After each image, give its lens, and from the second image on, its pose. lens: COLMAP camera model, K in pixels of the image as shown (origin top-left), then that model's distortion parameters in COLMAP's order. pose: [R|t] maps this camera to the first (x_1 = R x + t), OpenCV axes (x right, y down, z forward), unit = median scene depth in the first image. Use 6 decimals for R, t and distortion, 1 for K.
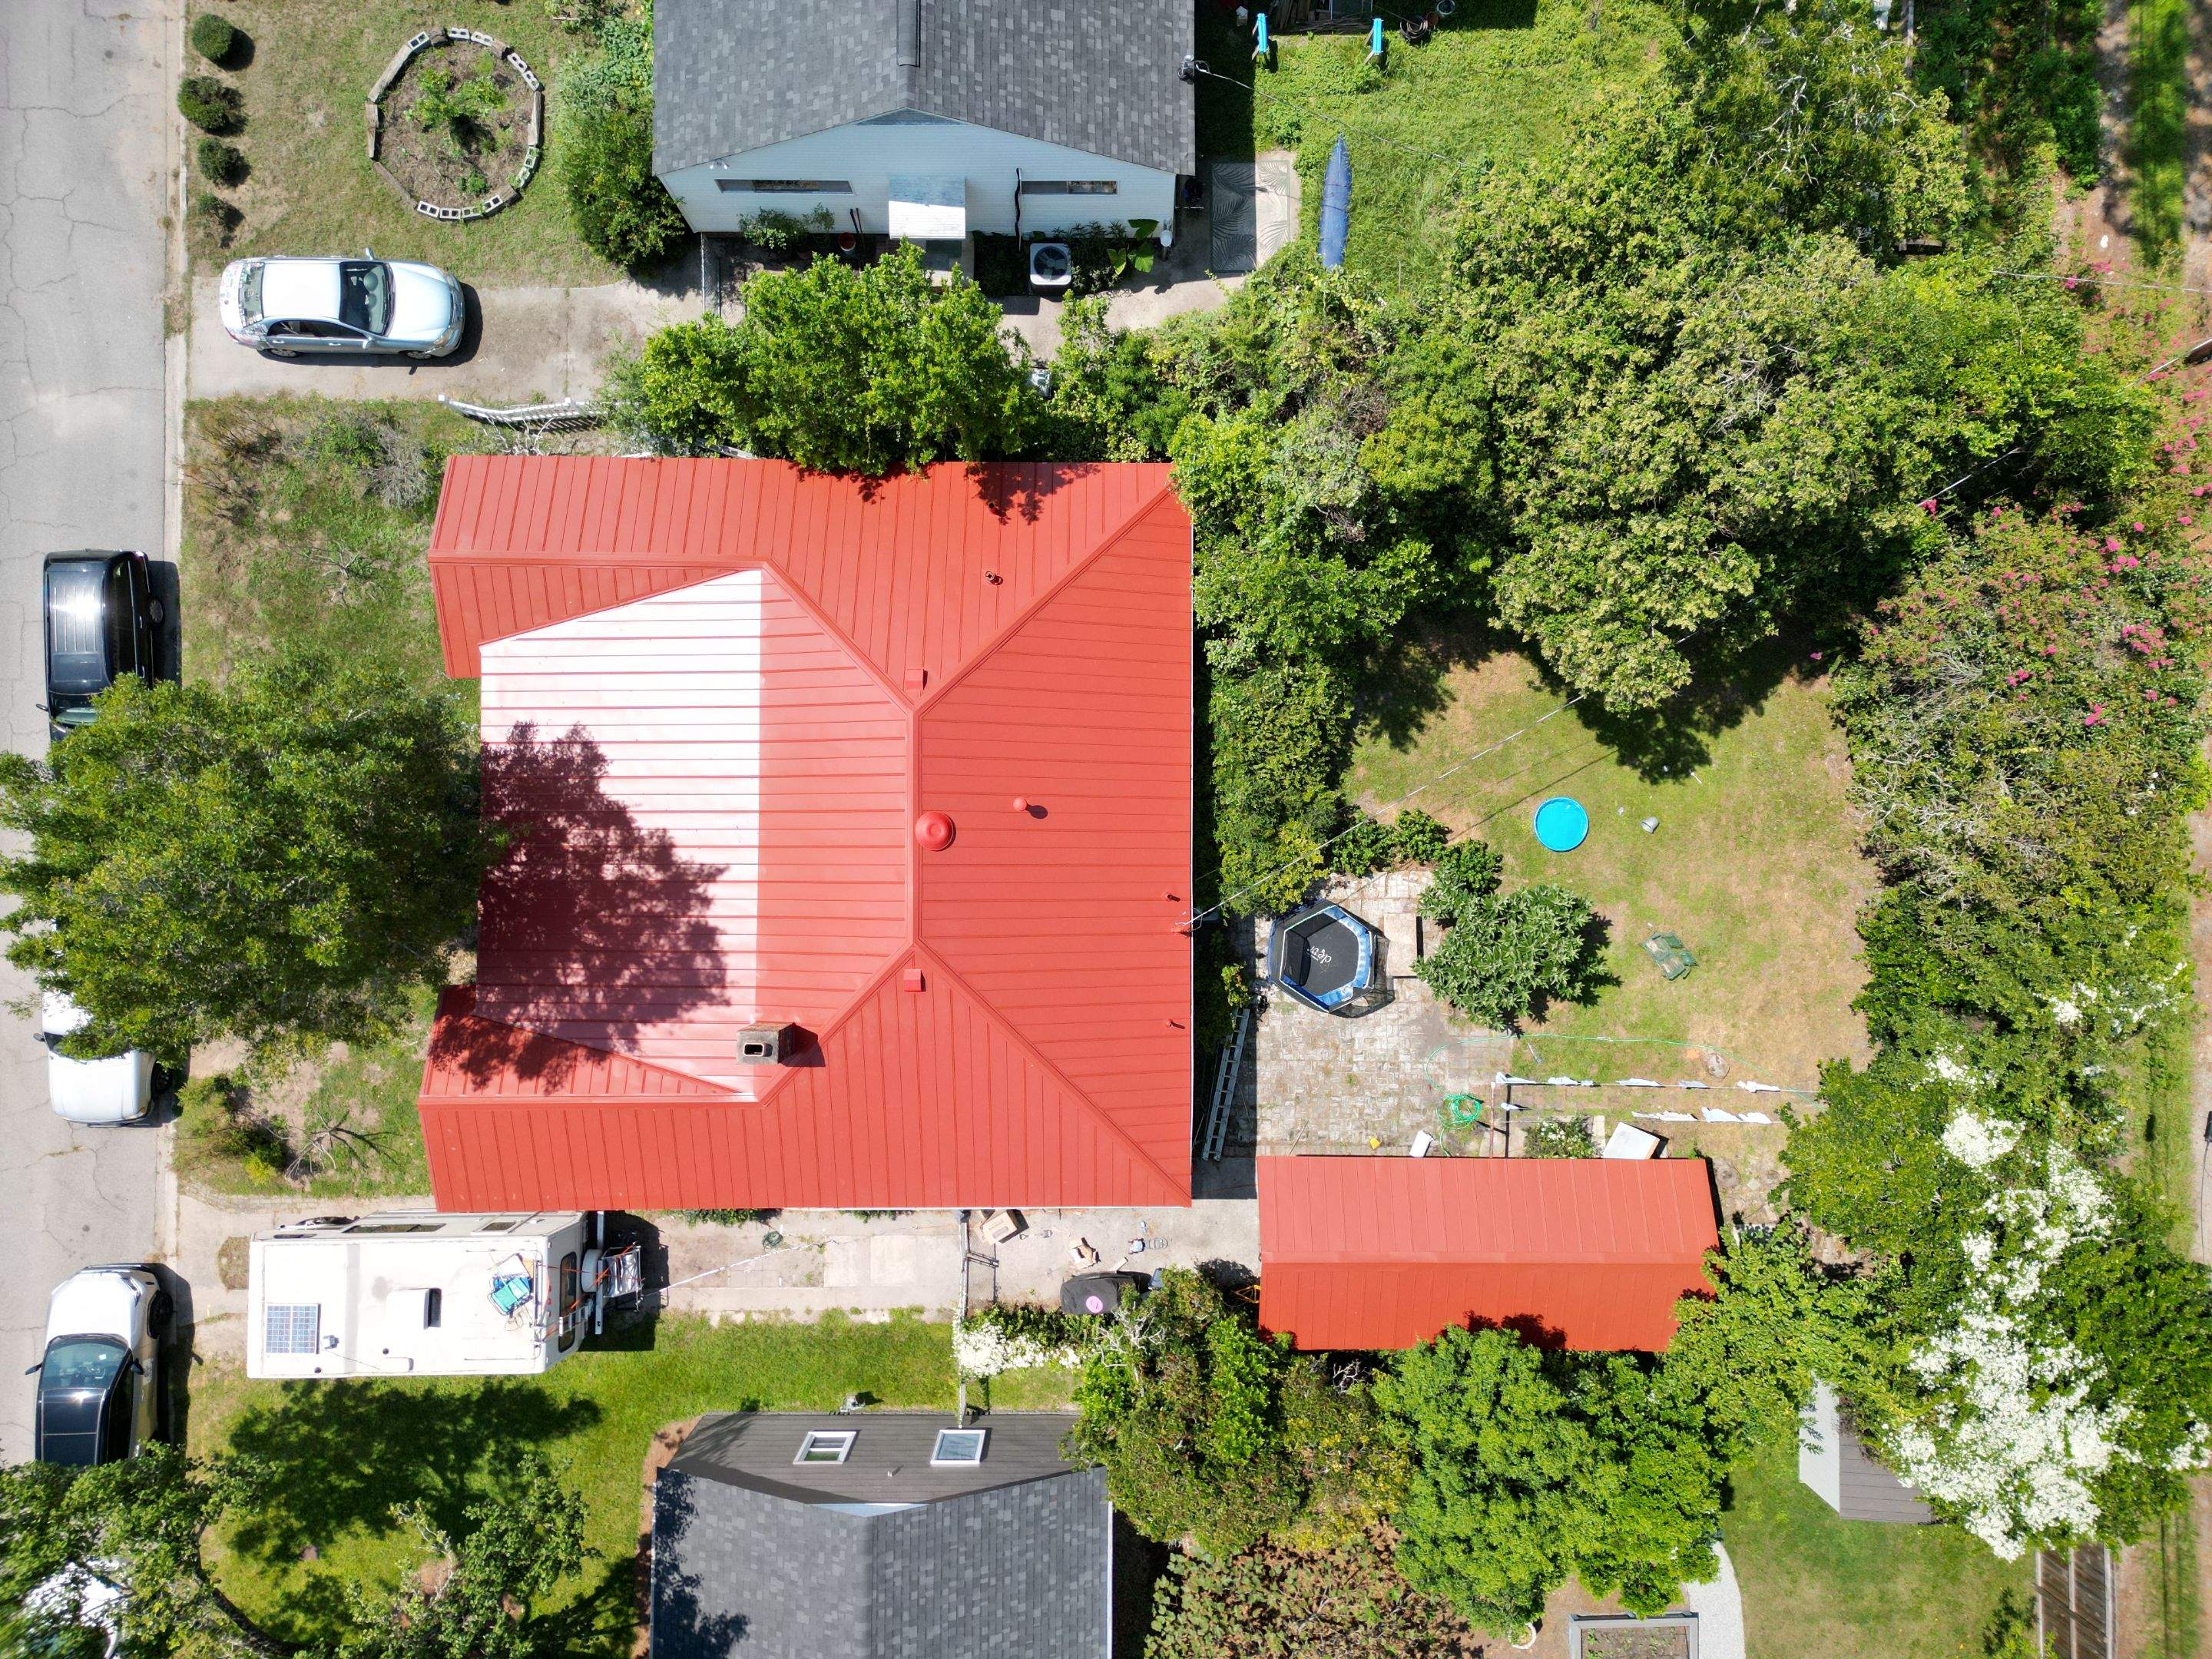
lens RADIAL K [[1549.9, 0, 1106.0], [0, 1549.9, 829.5], [0, 0, 1]] dist [0.053379, -0.040485]
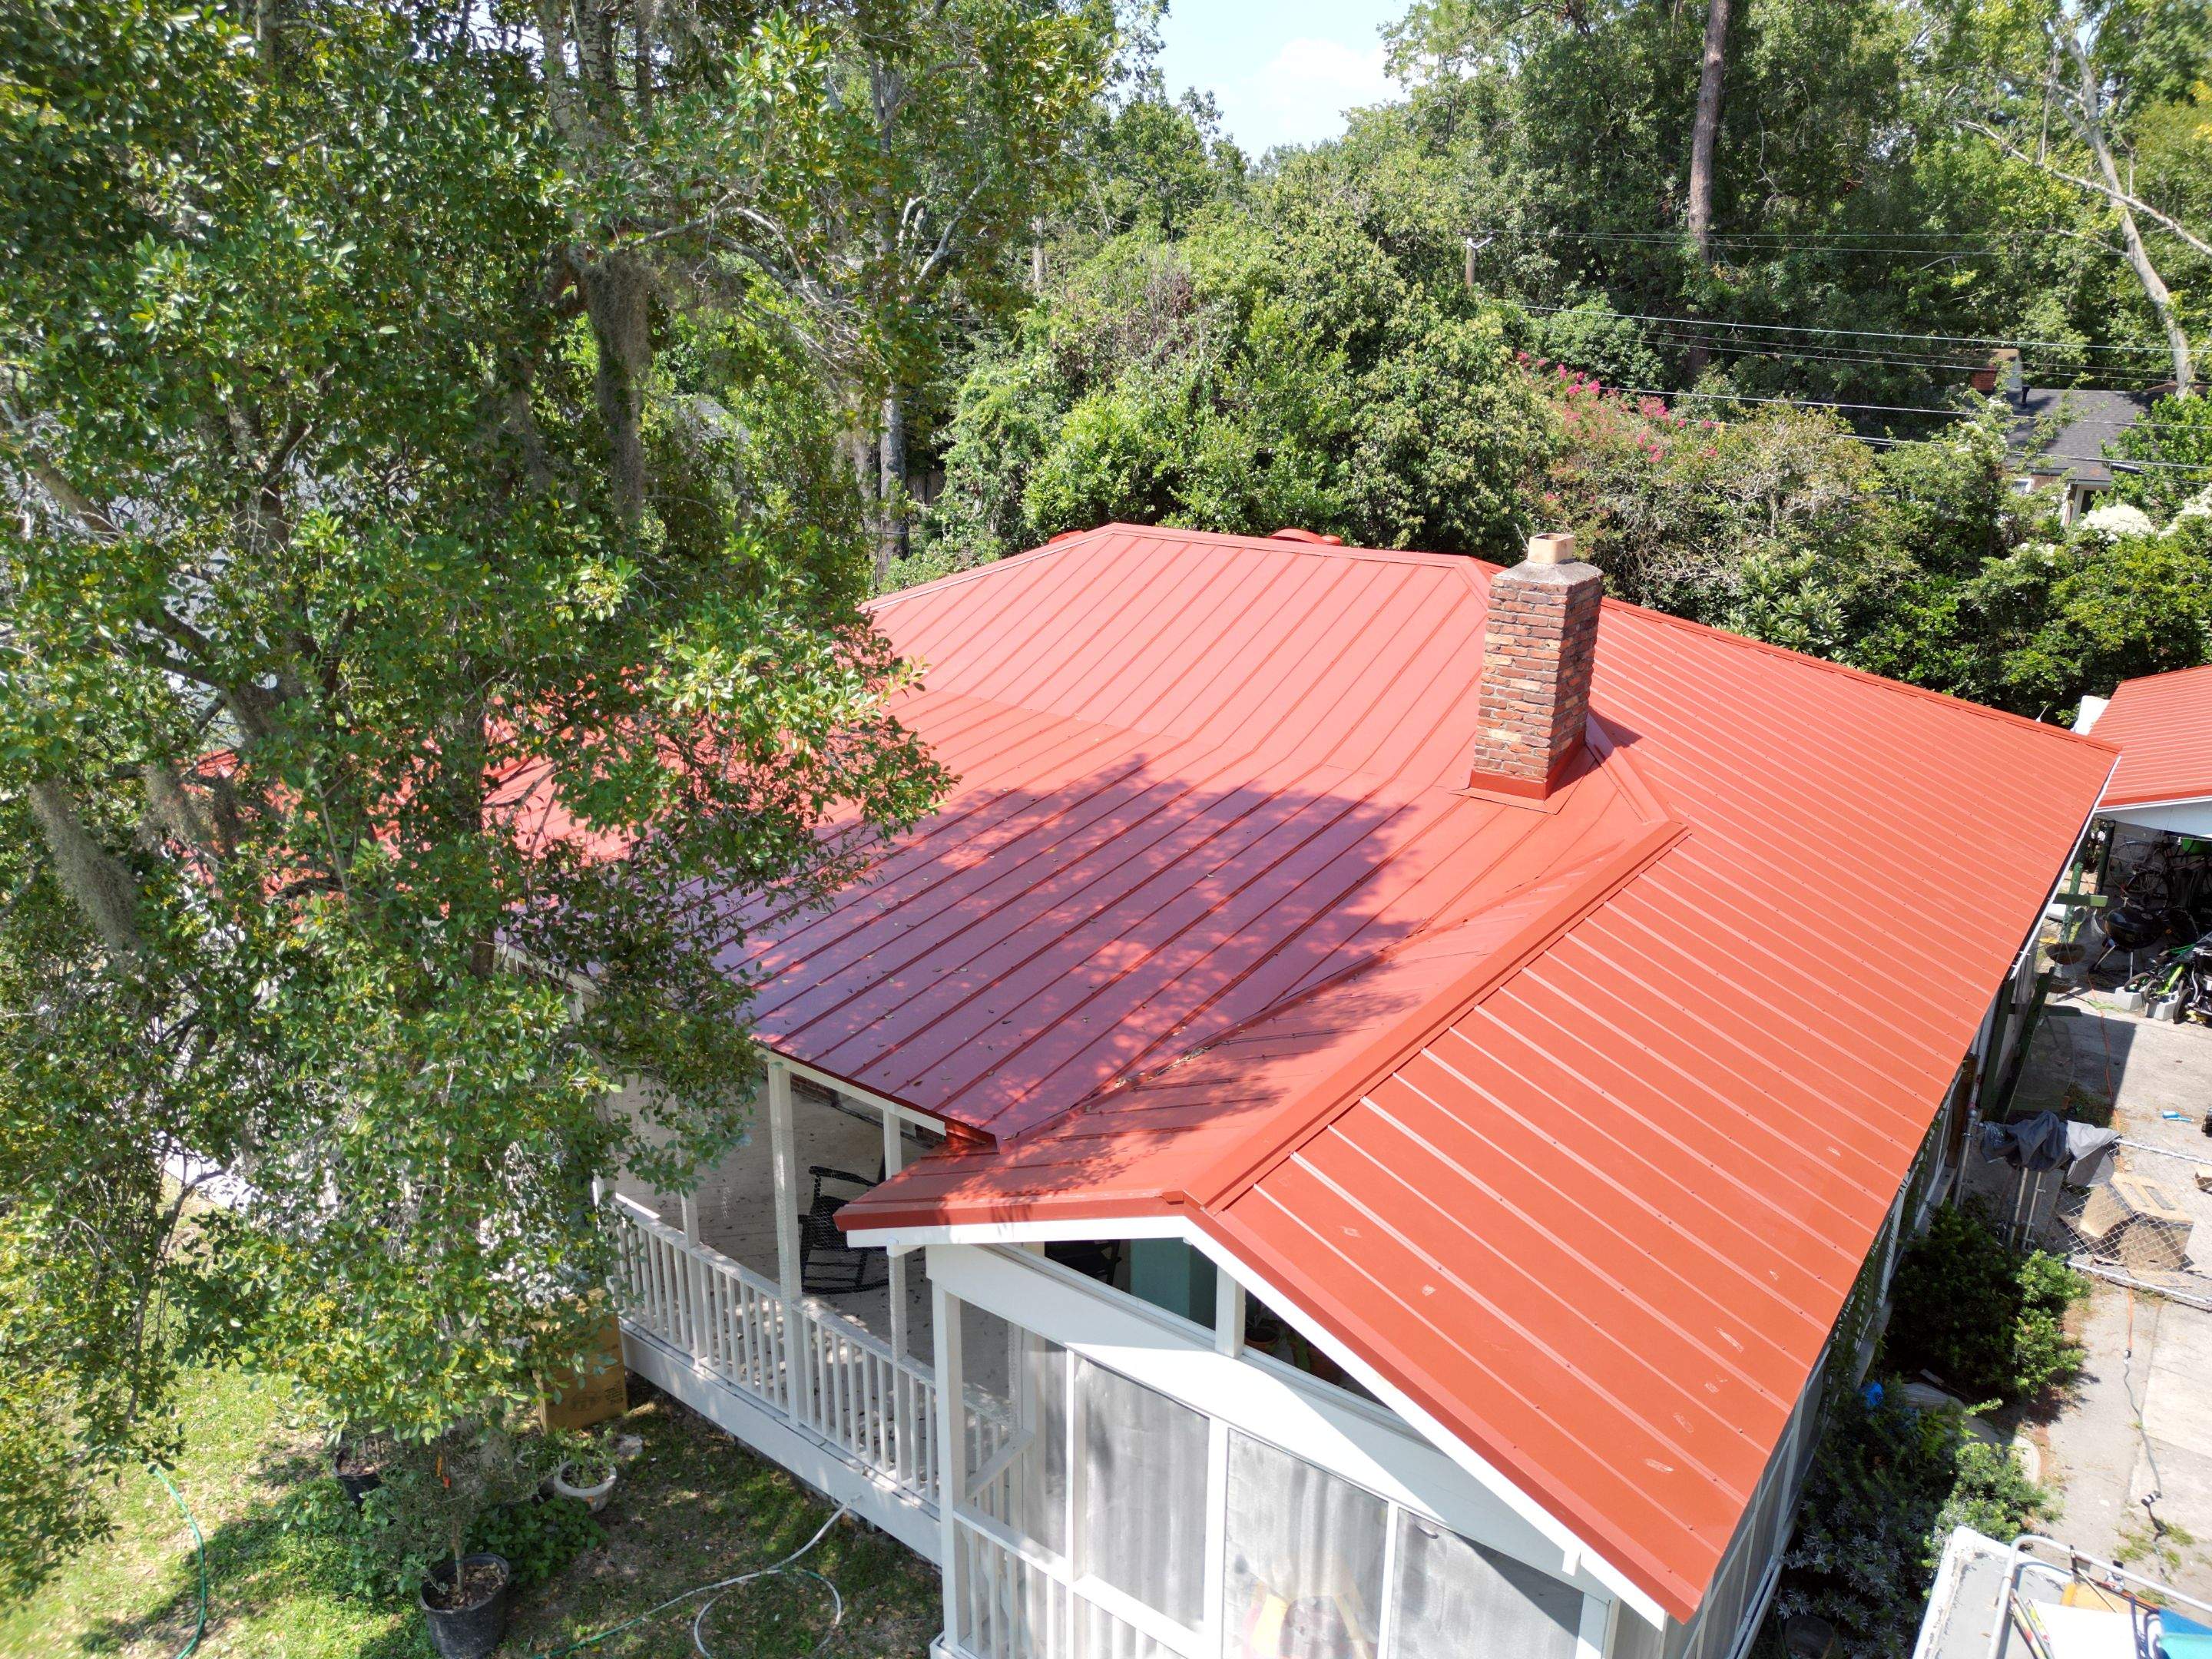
lens RADIAL K [[1554.1, 0, 1106.0], [0, 1554.1, 829.5], [0, 0, 1]] dist [0.052055, -0.043459]
pose [[0.603485, -0.241598, 0.759892, -0.590742], [0.796519, 0.226778, -0.560472, 0.273357], [-0.036918, 0.943505, 0.329295, 0.858136]]
